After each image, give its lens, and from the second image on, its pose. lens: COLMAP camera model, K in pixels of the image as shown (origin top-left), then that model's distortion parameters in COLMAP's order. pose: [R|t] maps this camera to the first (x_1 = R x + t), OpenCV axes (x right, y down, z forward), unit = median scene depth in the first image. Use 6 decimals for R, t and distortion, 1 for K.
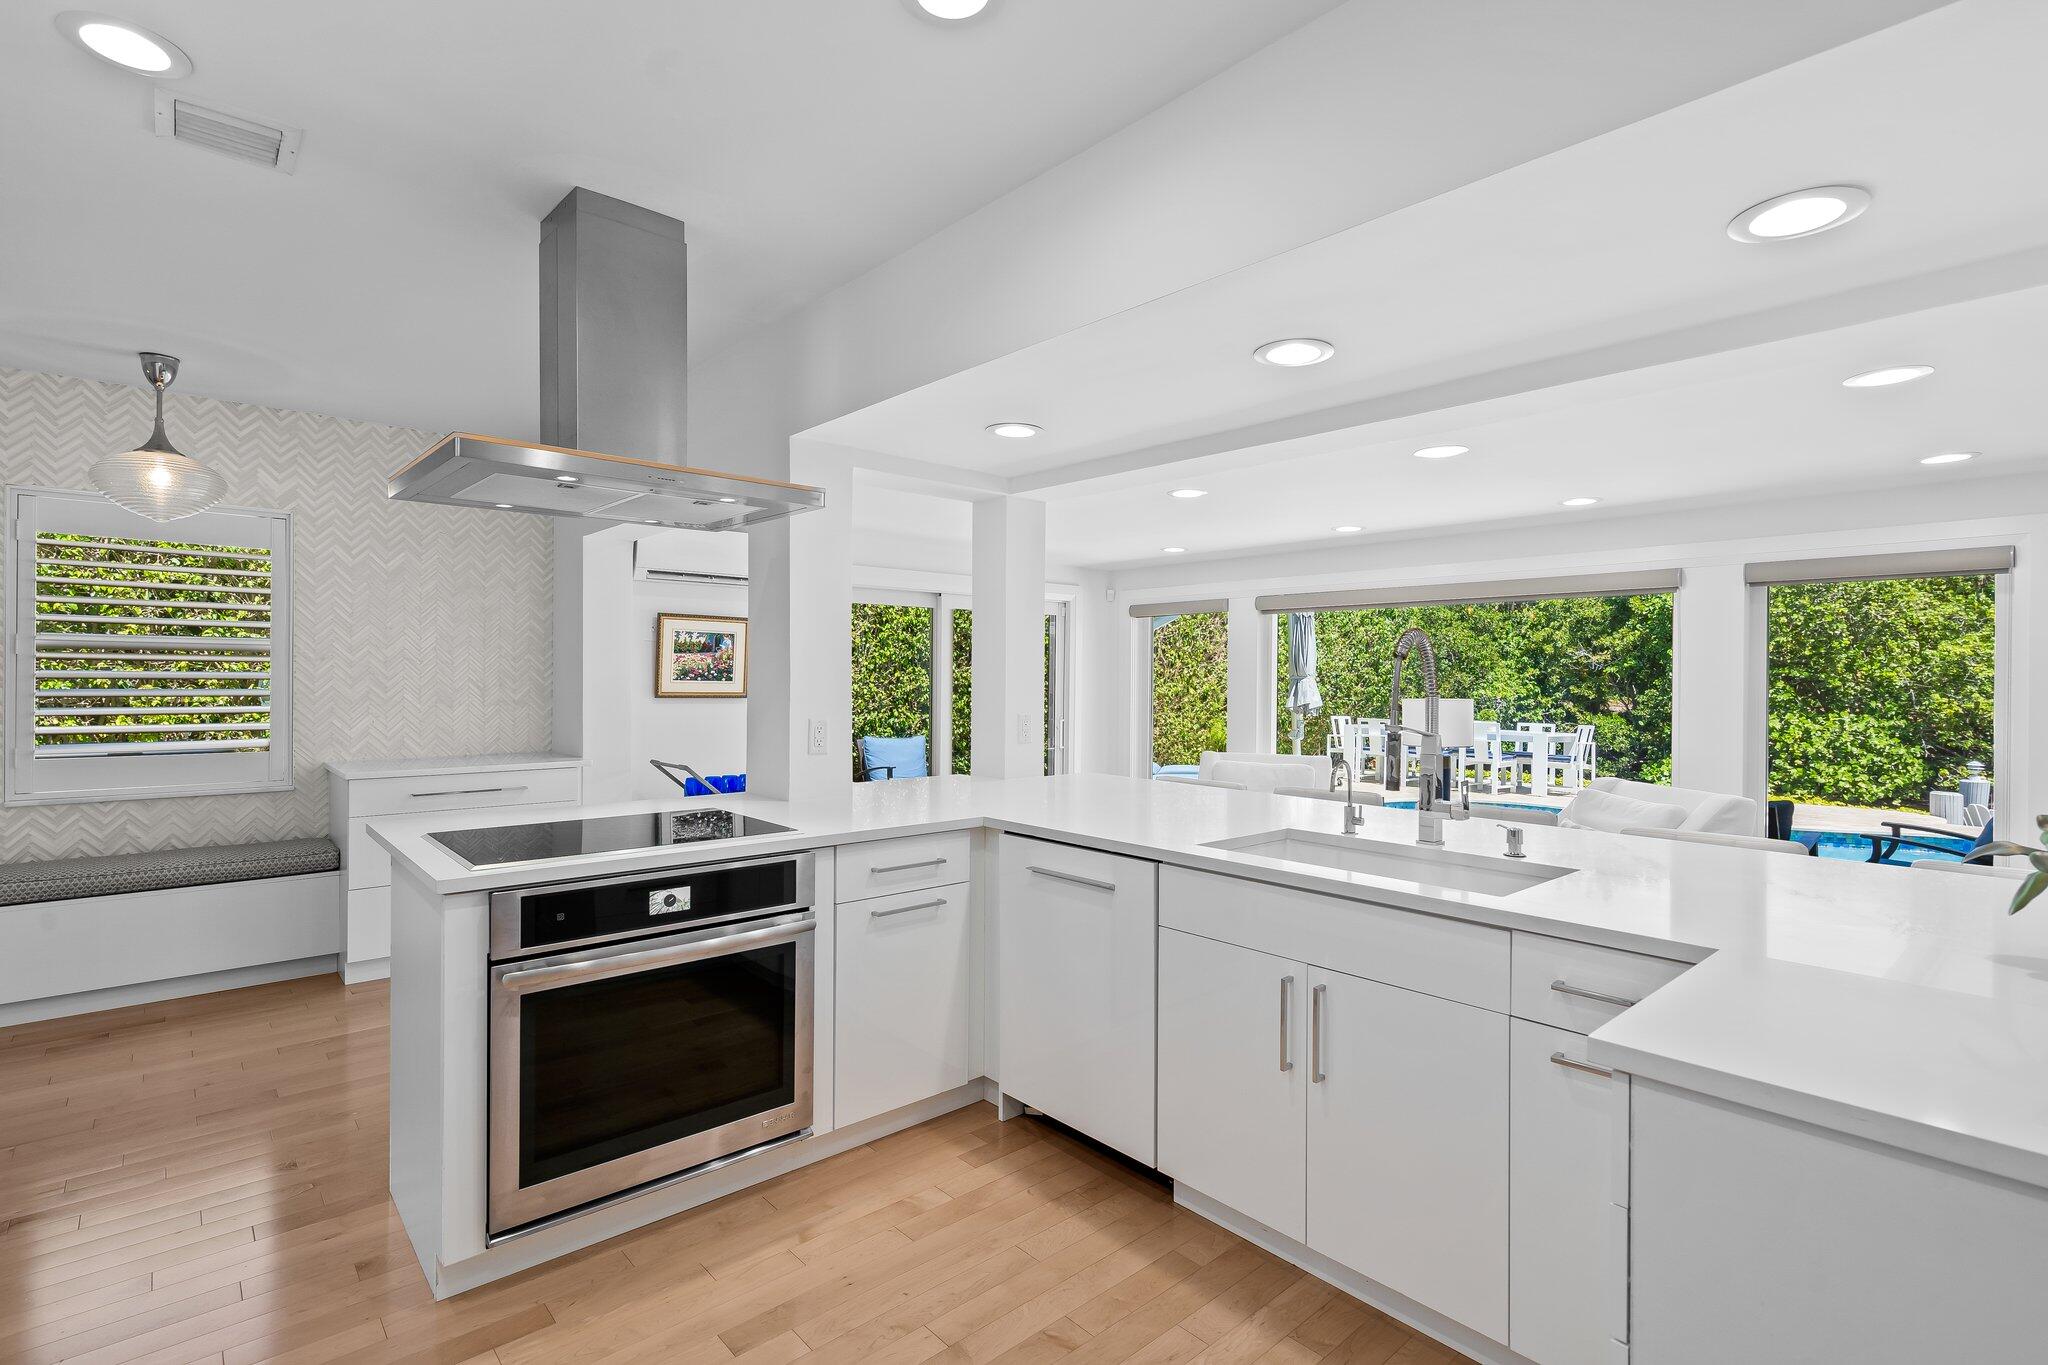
lens RADIAL K [[972.7, 0, 1023.0], [0, 972.7, 675.5], [0, 0, 1]] dist [-0.003391, 0.002352]
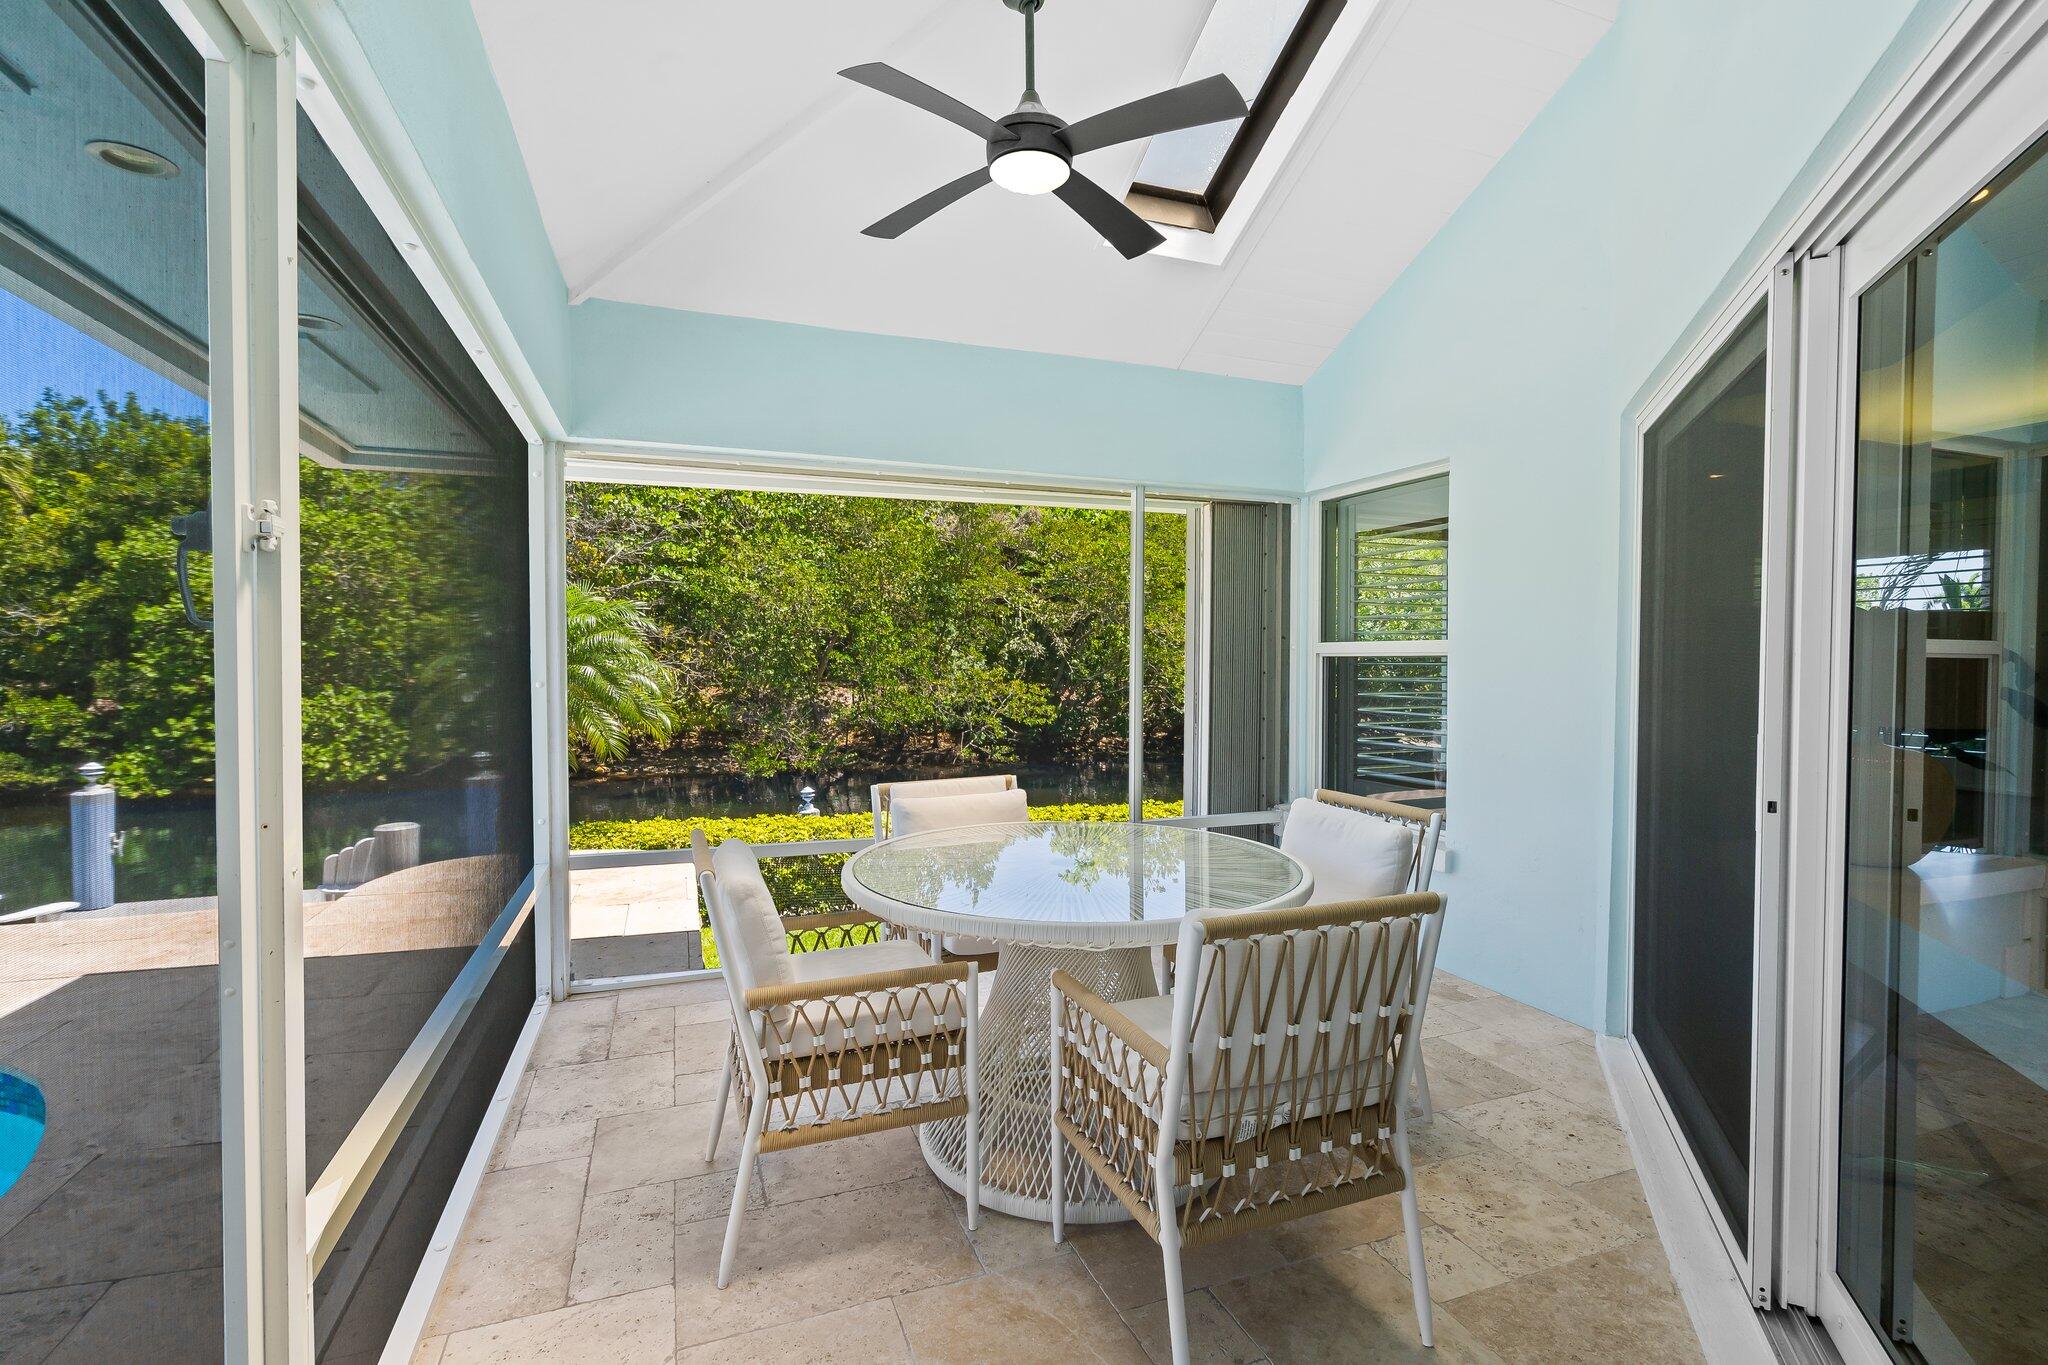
lens RADIAL K [[927.2, 0, 1019.9], [0, 927.2, 681.1], [0, 0, 1]] dist [-0.005932, 0.003287]
pose [[0.364918, -0.031025, 0.930522, 1.350015], [0.000057, 0.999445, 0.033301, 0.025218], [-0.931040, -0.012099, 0.364718, 0.390693]]
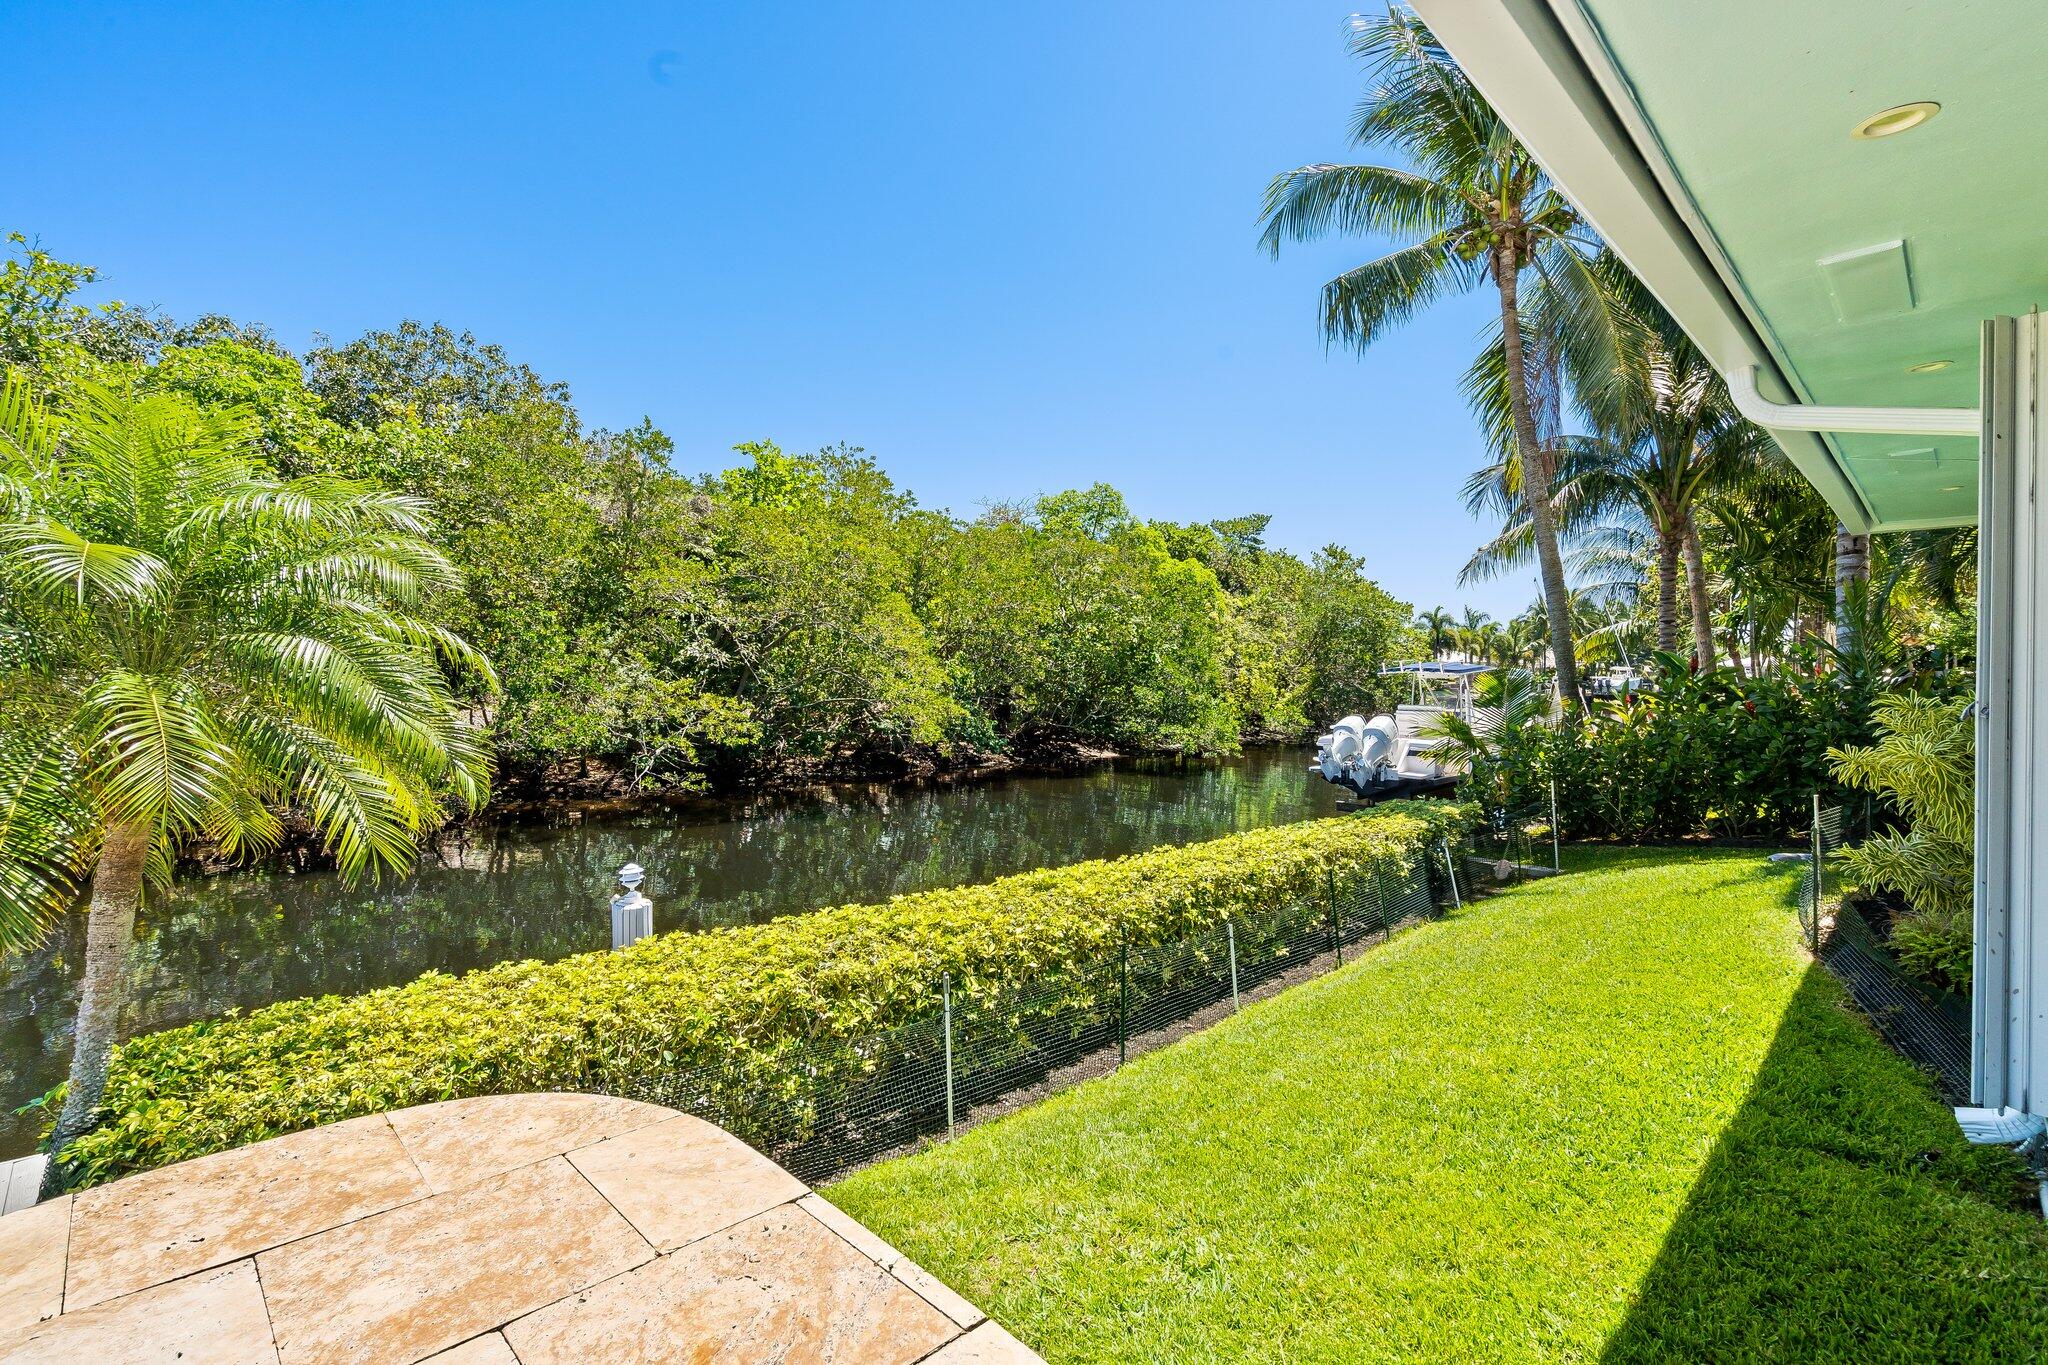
lens RADIAL K [[927.2, 0, 1021.7], [0, 927.2, 677.4], [0, 0, 1]] dist [-0.005932, 0.003287]
pose [[-0.045456, -0.013208, 0.998879, 1.770766], [-0.004241, 0.999906, 0.013028, 0.058388], [-0.998957, -0.003644, -0.045507, 1.012478]]
